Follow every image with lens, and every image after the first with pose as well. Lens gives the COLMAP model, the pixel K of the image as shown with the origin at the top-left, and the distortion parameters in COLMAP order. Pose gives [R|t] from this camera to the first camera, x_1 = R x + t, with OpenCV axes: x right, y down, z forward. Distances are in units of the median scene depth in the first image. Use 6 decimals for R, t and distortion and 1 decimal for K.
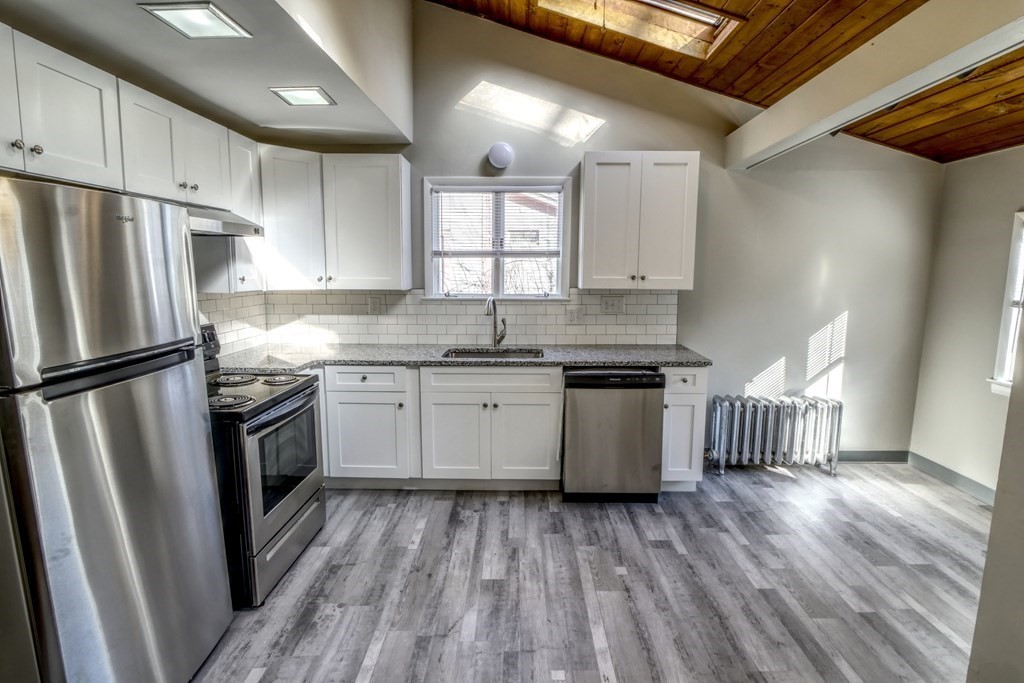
lens RADIAL K [[499.6, 0, 511.4], [0, 499.6, 339.5], [0, 0, 1]] dist [0.000820, -0.002070]
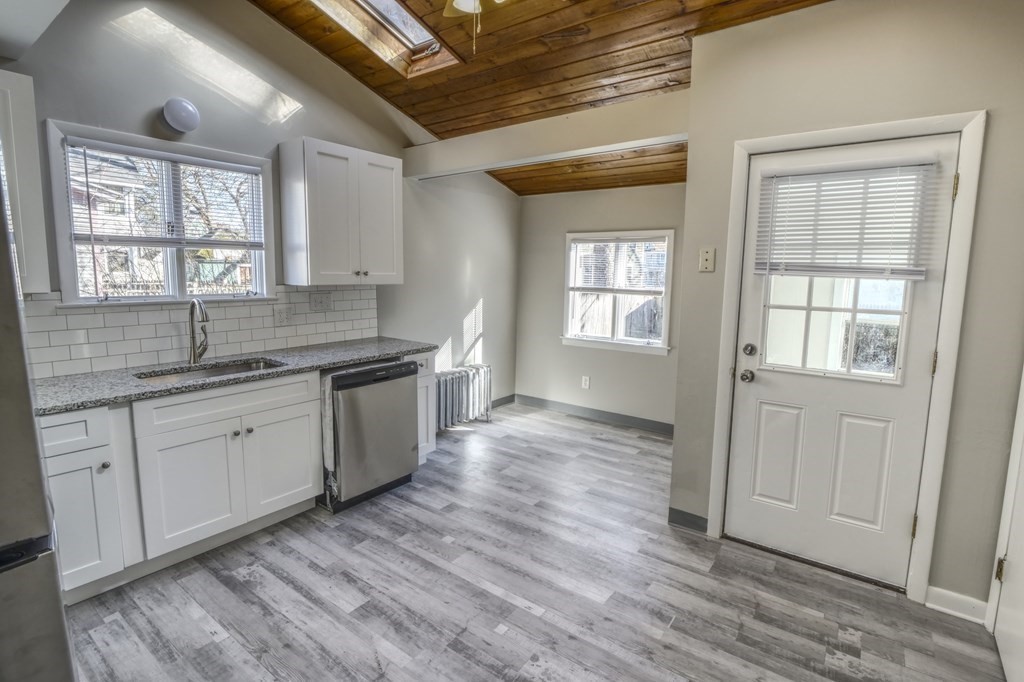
lens RADIAL K [[499.6, 0, 507.3], [0, 499.6, 340.9], [0, 0, 1]] dist [0.000820, -0.002070]
pose [[0.594508, -0.107756, 0.796837, -0.391394], [0.102395, 0.993058, 0.057896, -0.015814], [-0.797544, 0.047173, 0.601414, 0.158227]]
